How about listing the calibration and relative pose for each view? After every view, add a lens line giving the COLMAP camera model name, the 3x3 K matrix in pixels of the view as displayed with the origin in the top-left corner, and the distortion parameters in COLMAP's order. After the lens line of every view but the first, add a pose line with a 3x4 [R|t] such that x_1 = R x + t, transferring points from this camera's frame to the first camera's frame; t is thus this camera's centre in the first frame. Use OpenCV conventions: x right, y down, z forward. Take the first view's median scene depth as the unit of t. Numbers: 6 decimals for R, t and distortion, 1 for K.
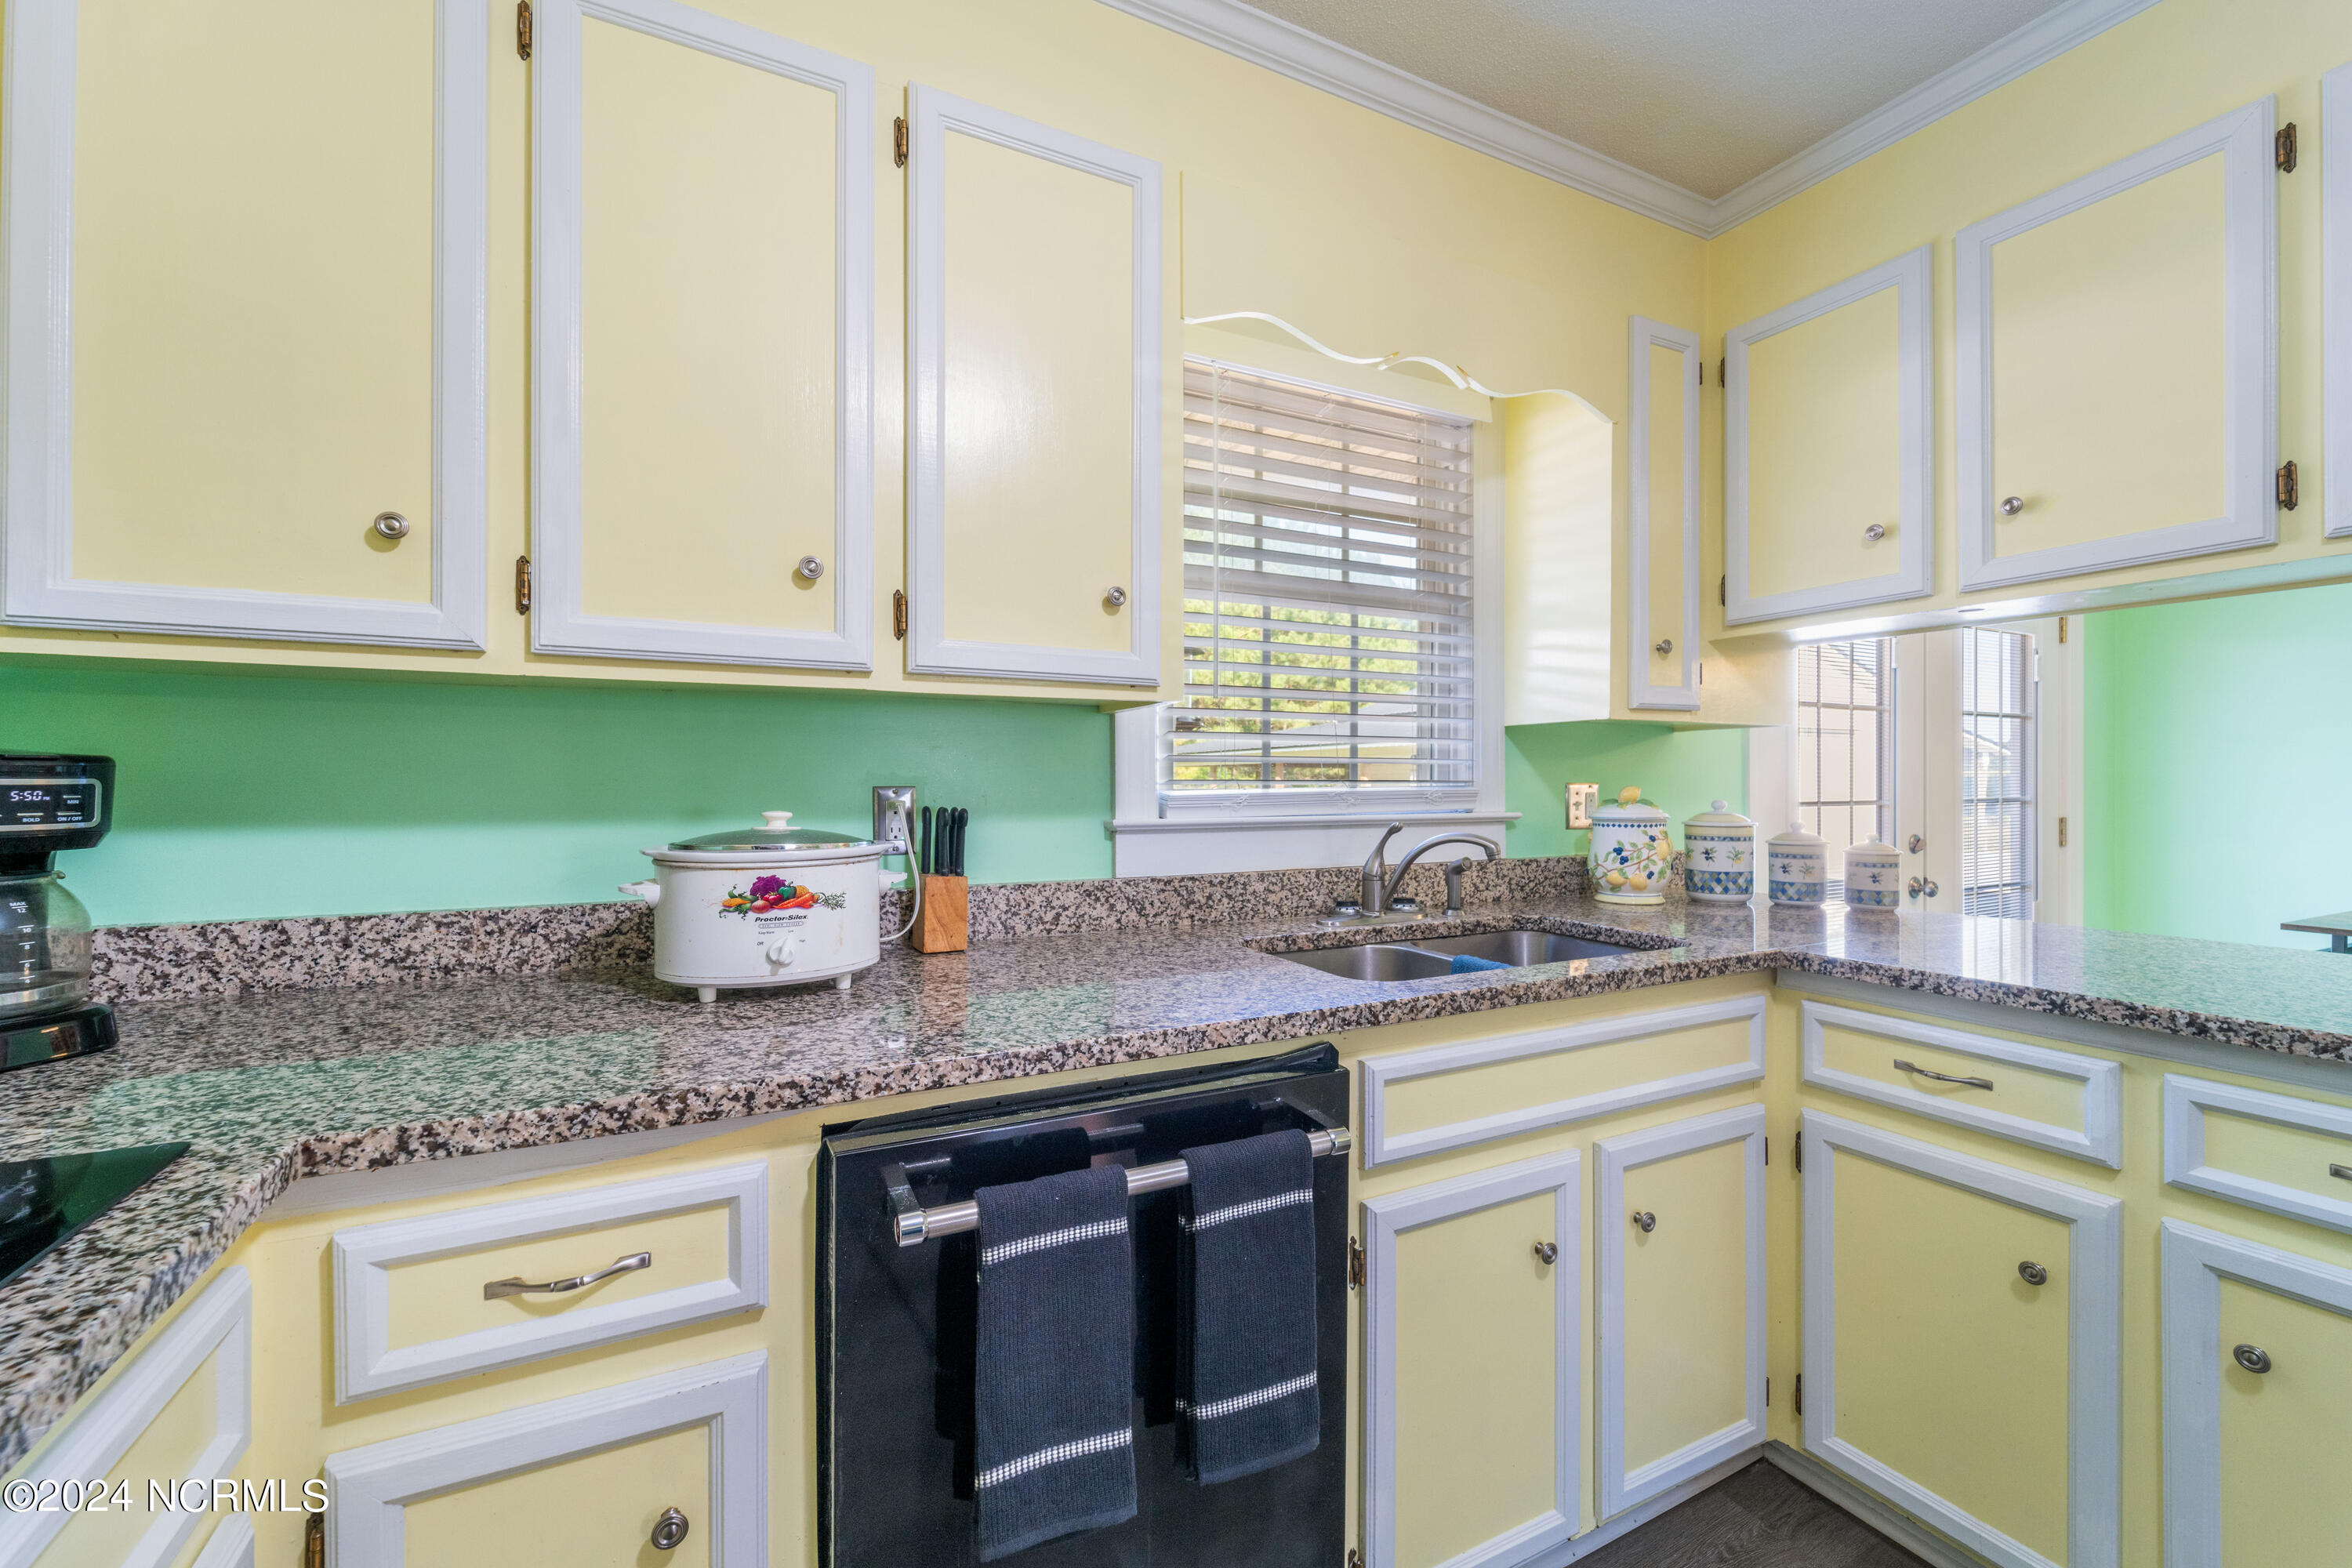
lens RADIAL K [[946.6, 0, 1181.3], [0, 946.6, 785.5], [0, 0, 1]] dist [0.003832, -0.002995]
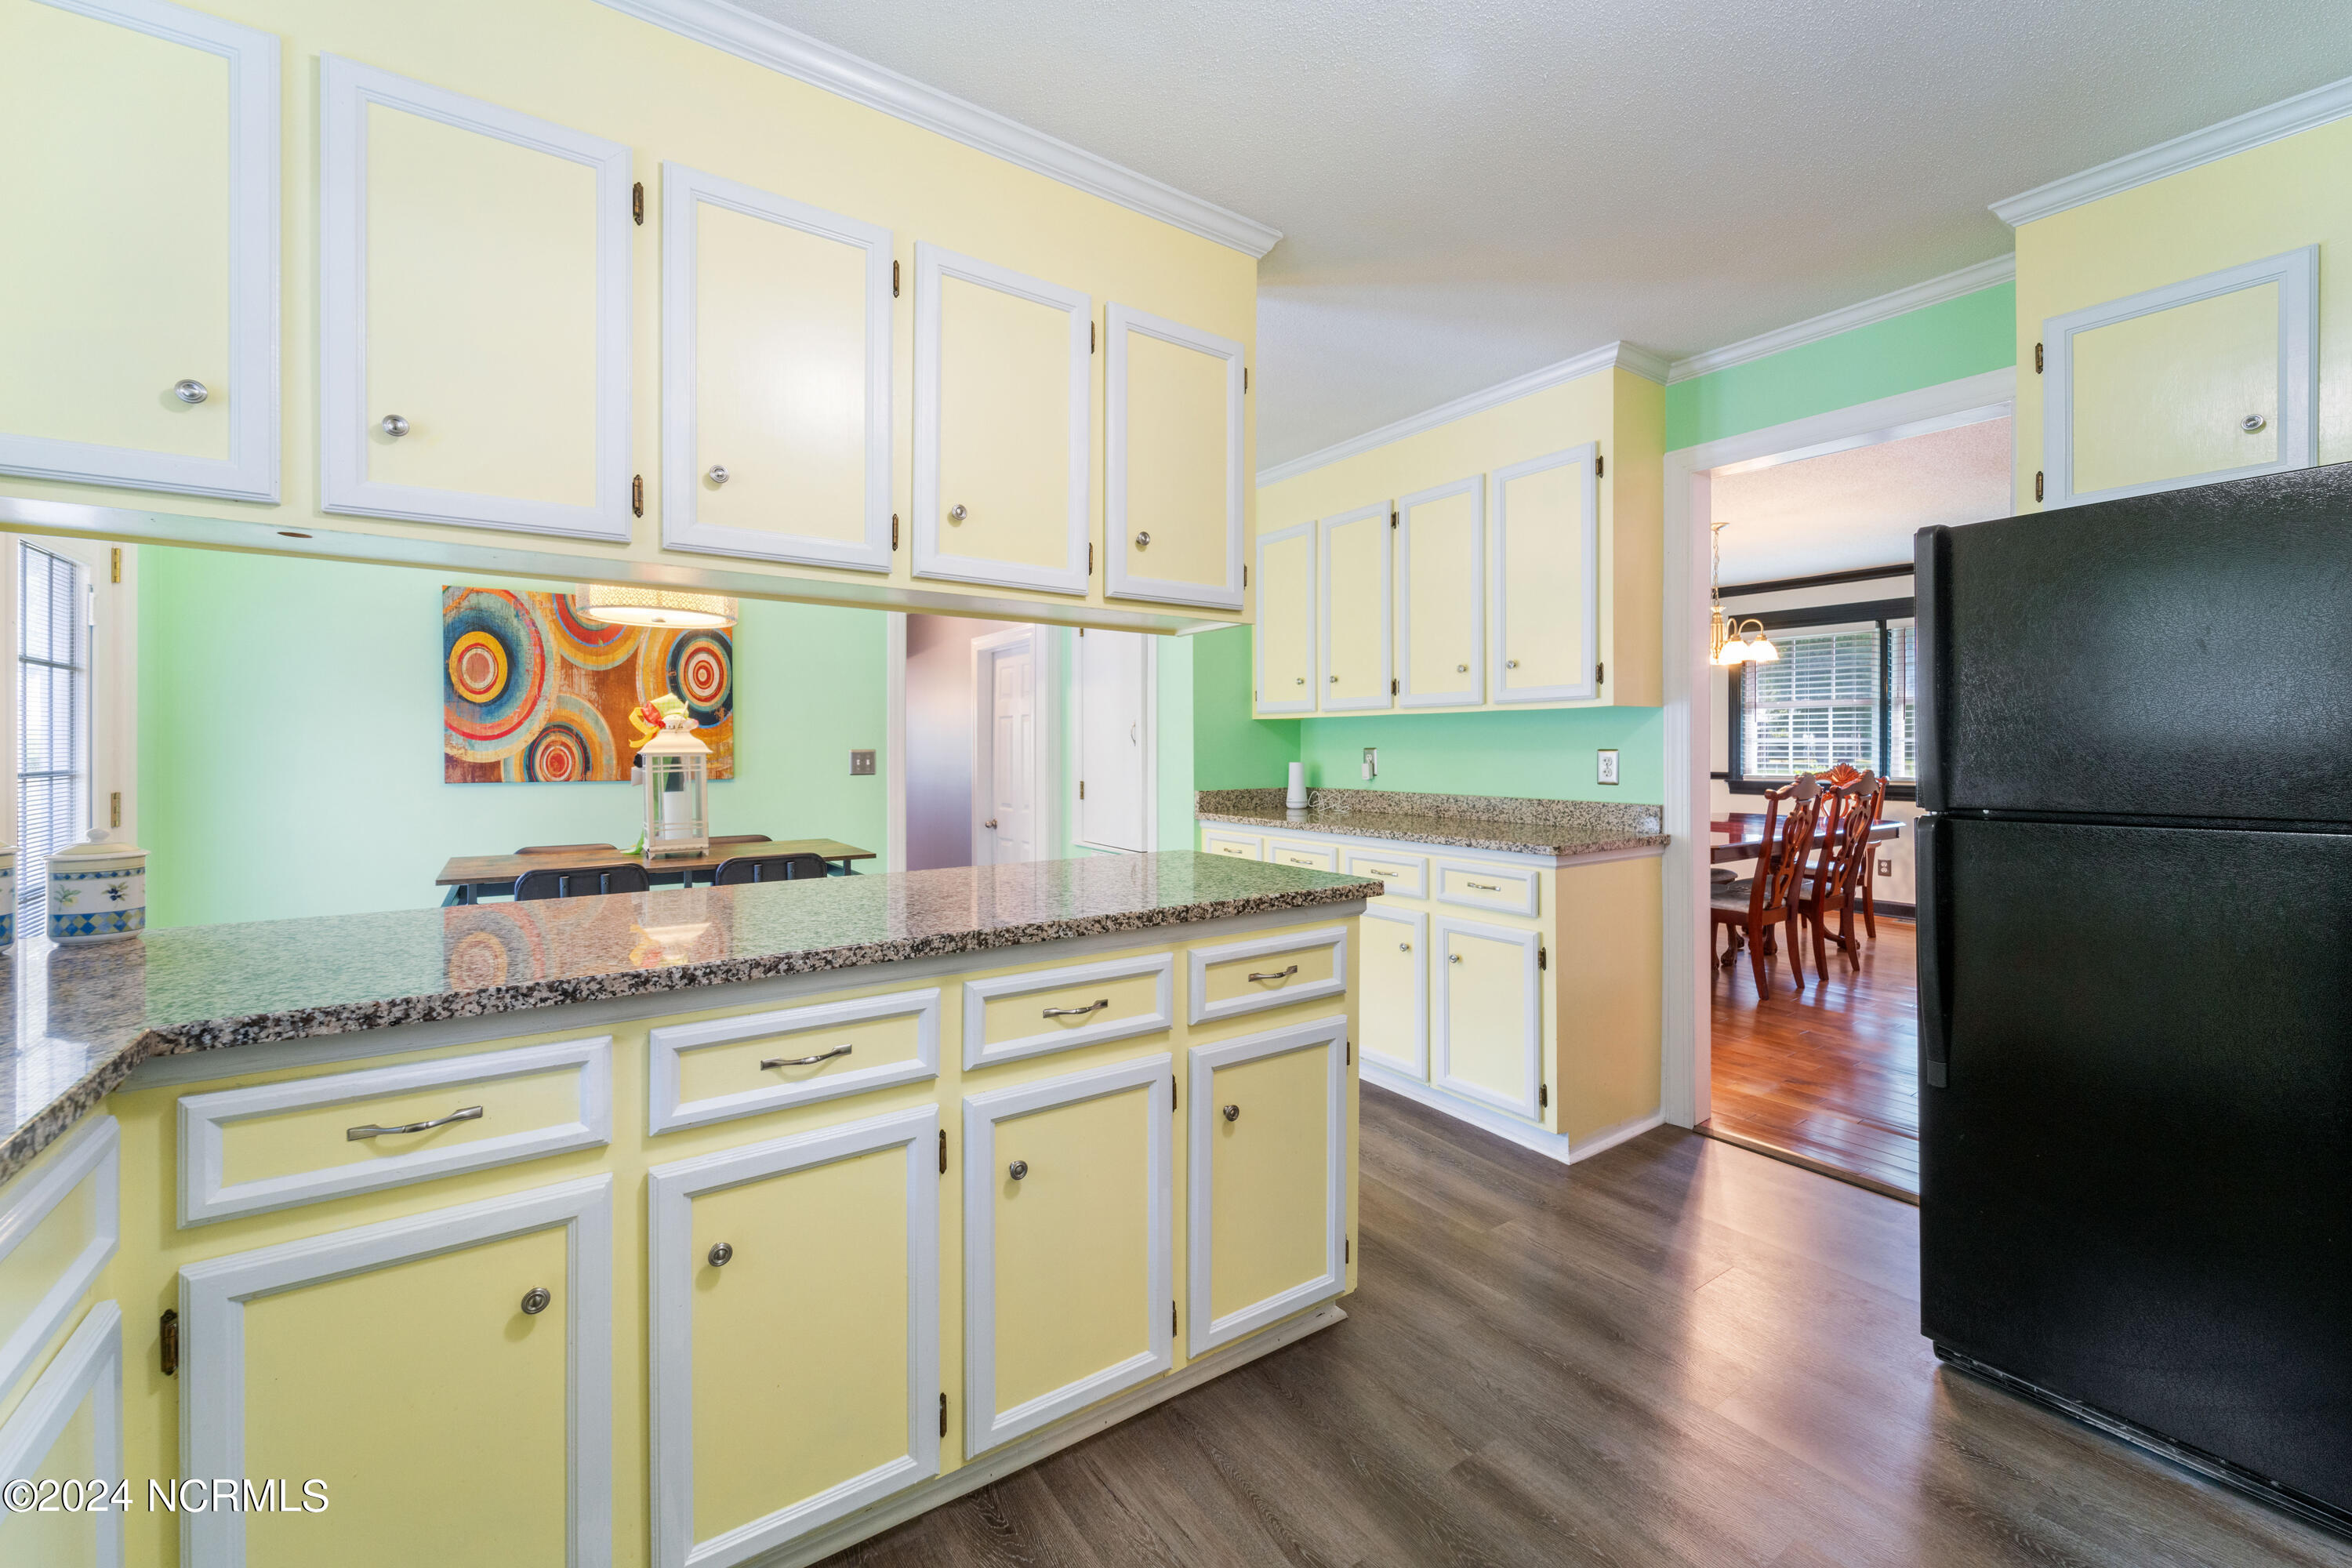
lens RADIAL K [[946.6, 0, 1195.9], [0, 946.6, 750.5], [0, 0, 1]] dist [0.003832, -0.002995]
pose [[-0.141652, 0.000054, 0.989917, -0.073174], [0.002059, 0.999998, 0.000240, -0.004238], [-0.989914, 0.002073, -0.141652, 0.484350]]
